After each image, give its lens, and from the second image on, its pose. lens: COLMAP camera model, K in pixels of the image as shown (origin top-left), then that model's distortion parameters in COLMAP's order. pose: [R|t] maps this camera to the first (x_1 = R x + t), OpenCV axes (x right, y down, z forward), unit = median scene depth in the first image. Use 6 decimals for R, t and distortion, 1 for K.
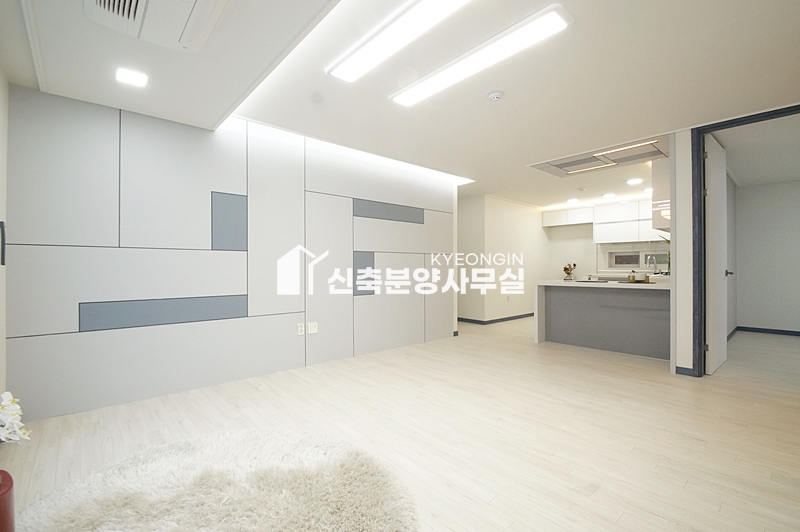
lens RADIAL K [[353.4, 0, 384.4], [0, 353.4, 266.6], [0, 0, 1]] dist [0.003307, -0.010018]
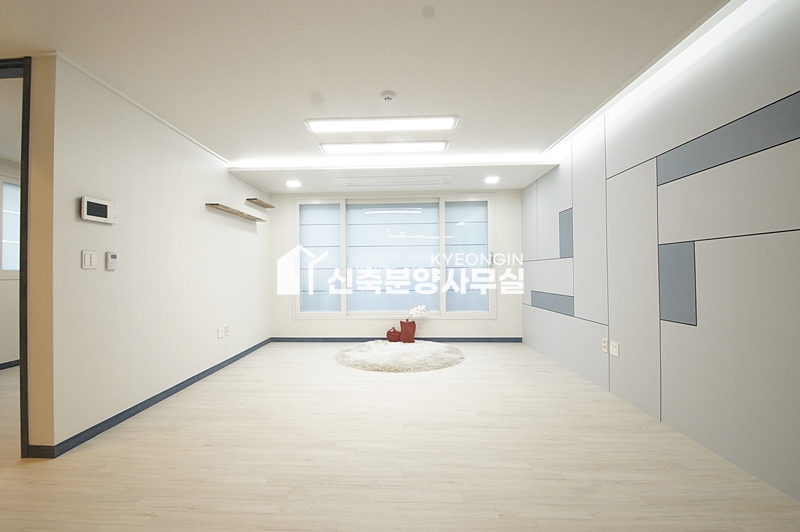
lens RADIAL K [[353.4, 0, 384.4], [0, 353.4, 266.6], [0, 0, 1]] dist [0.003307, -0.010018]
pose [[-0.682066, -0.004252, -0.731278, 0.734801], [0.011951, 0.999785, -0.016959, -0.002886], [0.731193, -0.020307, -0.681868, 1.176578]]
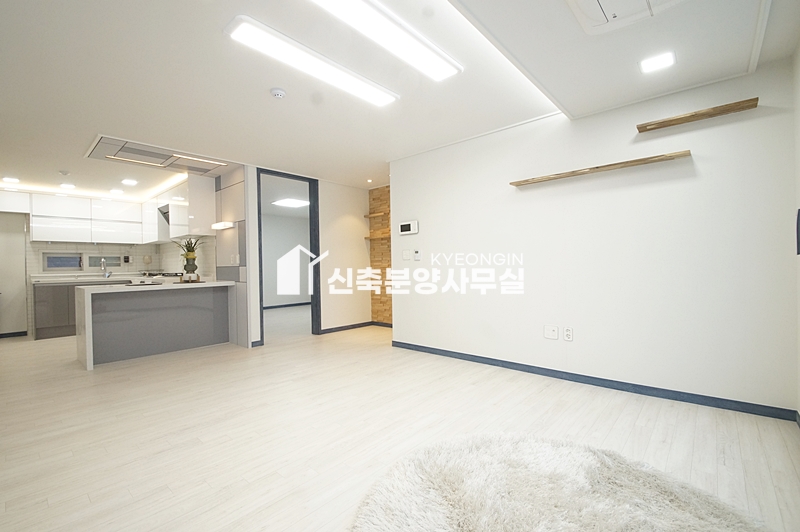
lens RADIAL K [[353.4, 0, 384.4], [0, 353.4, 266.6], [0, 0, 1]] dist [0.003307, -0.010018]
pose [[-0.118247, -0.000610, 0.992984, -0.503194], [0.015287, 0.999880, 0.002435, 0.003329], [-0.992867, 0.015468, -0.118223, 0.595894]]
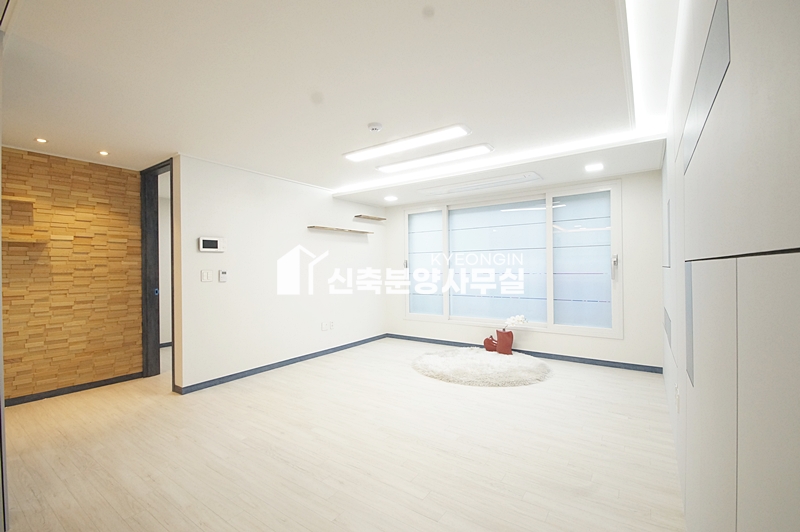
lens RADIAL K [[353.4, 0, 384.4], [0, 353.4, 266.6], [0, 0, 1]] dist [0.003307, -0.010018]
pose [[-0.973205, 0.011926, -0.229629, 0.383158], [0.013669, 0.999889, -0.005998, -0.044403], [0.229532, -0.008976, -0.973260, 1.452152]]
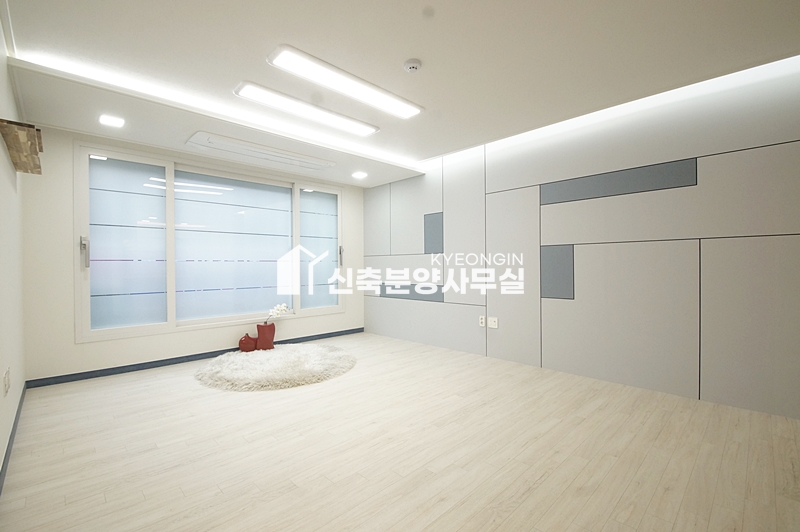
lens RADIAL K [[353.4, 0, 384.4], [0, 353.4, 266.6], [0, 0, 1]] dist [0.003307, -0.010018]
pose [[0.046389, 0.003783, -0.998916, 0.837431], [0.010499, 0.999936, 0.004275, -0.001185], [0.998868, -0.010686, 0.046347, 0.636696]]
